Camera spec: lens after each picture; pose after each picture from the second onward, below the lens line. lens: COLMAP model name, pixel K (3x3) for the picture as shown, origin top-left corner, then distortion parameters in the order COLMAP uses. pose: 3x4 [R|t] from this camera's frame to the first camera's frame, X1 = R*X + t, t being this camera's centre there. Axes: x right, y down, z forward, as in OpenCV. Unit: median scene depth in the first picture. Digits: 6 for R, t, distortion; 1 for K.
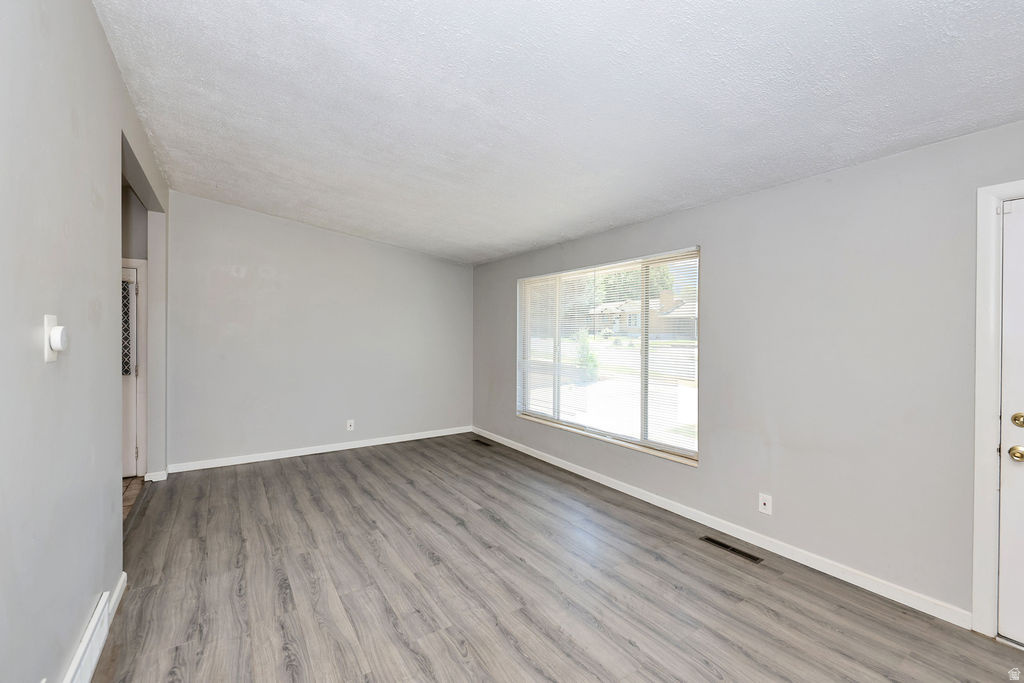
lens RADIAL K [[437.3, 0, 507.4], [0, 437.3, 337.0], [0, 0, 1]] dist [0.000252, 0.000965]
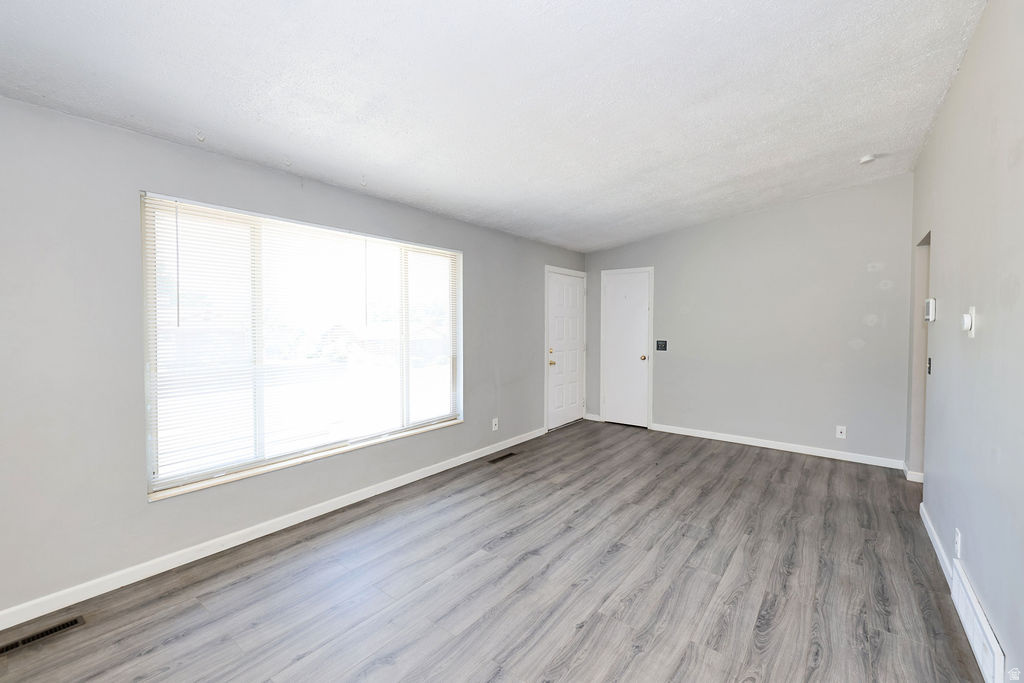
lens RADIAL K [[437.3, 0, 507.0], [0, 437.3, 338.8], [0, 0, 1]] dist [0.000252, 0.000965]
pose [[-0.326843, -0.037643, 0.944329, -1.063643], [0.002058, 0.999176, 0.040541, -0.009553], [-0.945077, 0.015194, -0.326496, 1.641515]]
